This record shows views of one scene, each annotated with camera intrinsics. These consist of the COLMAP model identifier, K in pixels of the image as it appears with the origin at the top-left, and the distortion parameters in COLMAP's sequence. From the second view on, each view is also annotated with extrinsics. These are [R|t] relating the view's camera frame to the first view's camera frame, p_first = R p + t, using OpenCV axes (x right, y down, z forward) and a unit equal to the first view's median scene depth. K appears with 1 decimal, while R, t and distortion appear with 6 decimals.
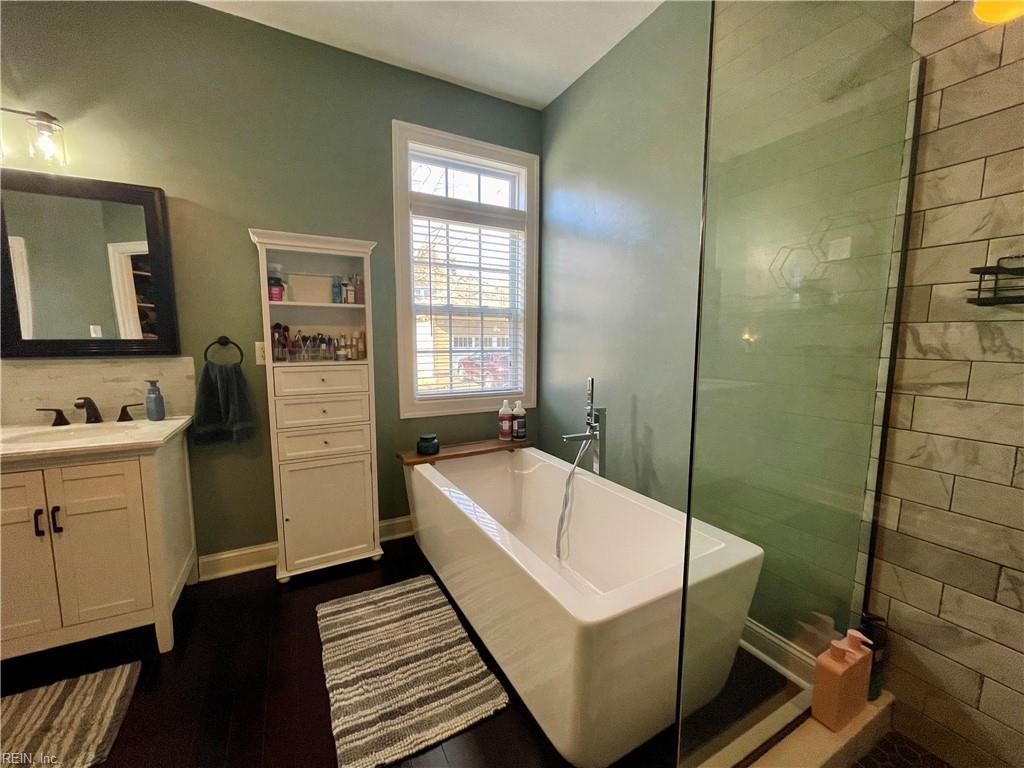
lens RADIAL K [[413.2, 0, 513.9], [0, 413.2, 386.4], [0, 0, 1]] dist [-0.001192, -0.000315]
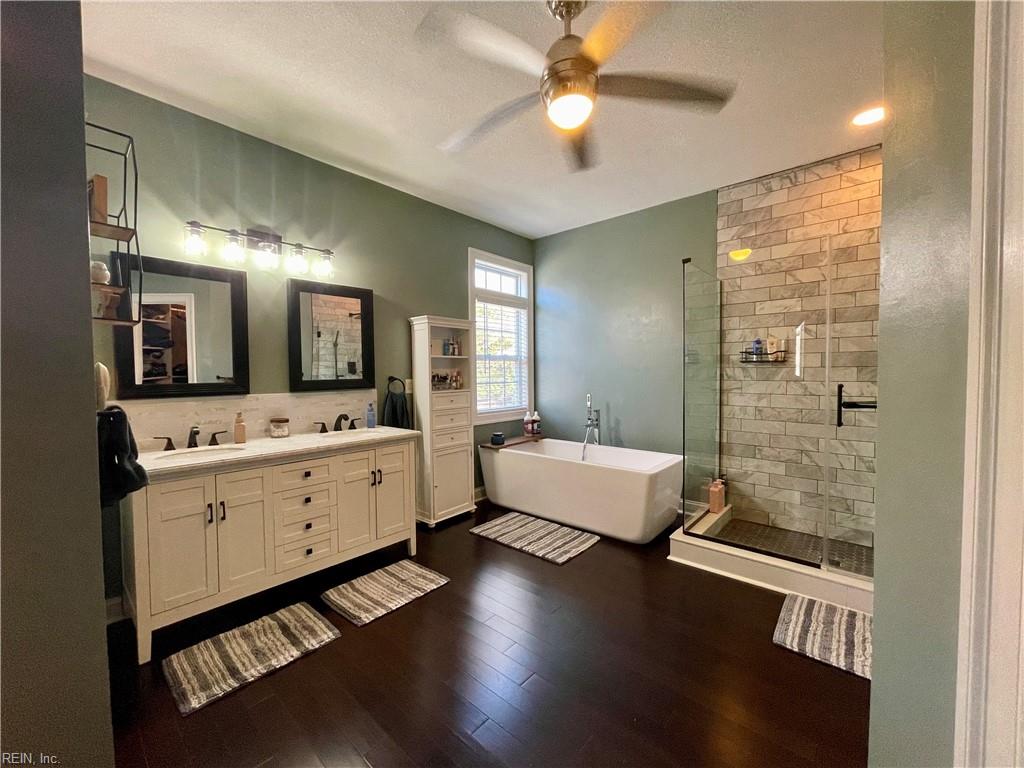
lens RADIAL K [[412.1, 0, 512.0], [0, 412.1, 384.0], [0, 0, 1]] dist [-0.009690, -0.000102]
pose [[0.938212, -0.023364, 0.345272, -0.966491], [0.052398, 0.995806, -0.074998, 0.065010], [-0.342071, 0.088455, 0.935501, -0.791687]]
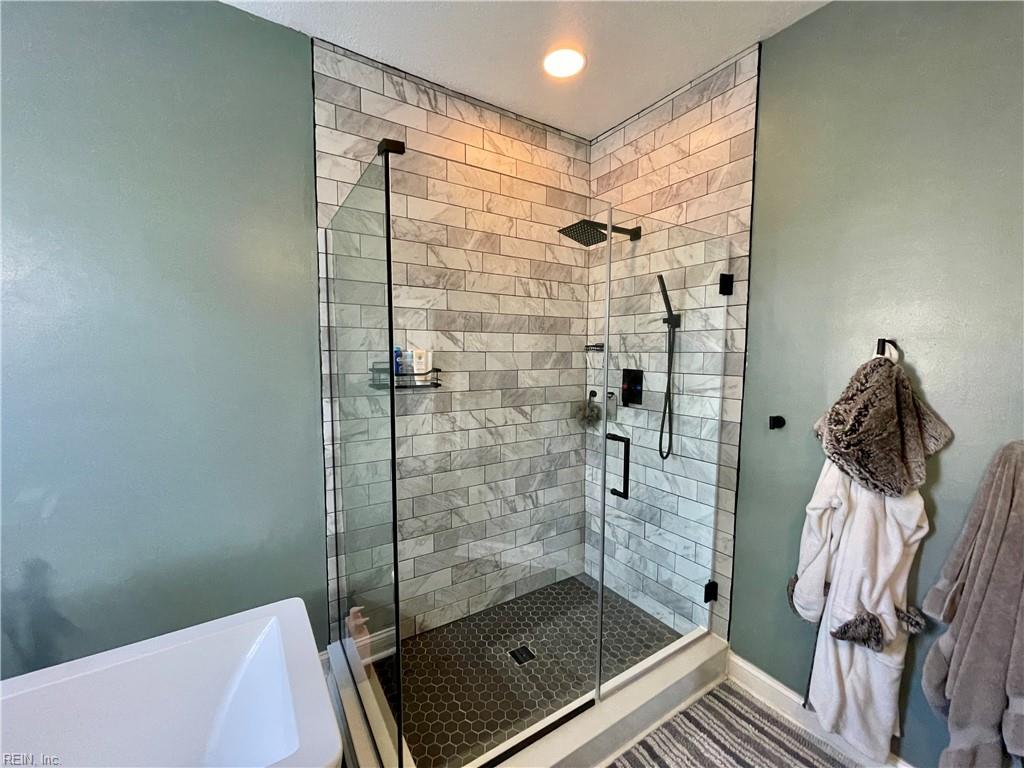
lens RADIAL K [[412.1, 0, 512.0], [0, 412.1, 384.0], [0, 0, 1]] dist [-0.009690, -0.000102]
pose [[-0.073646, -0.092027, 0.993029, -0.413619], [0.107610, 0.989186, 0.099652, -0.197134], [-0.991462, 0.114199, -0.062946, 0.305575]]
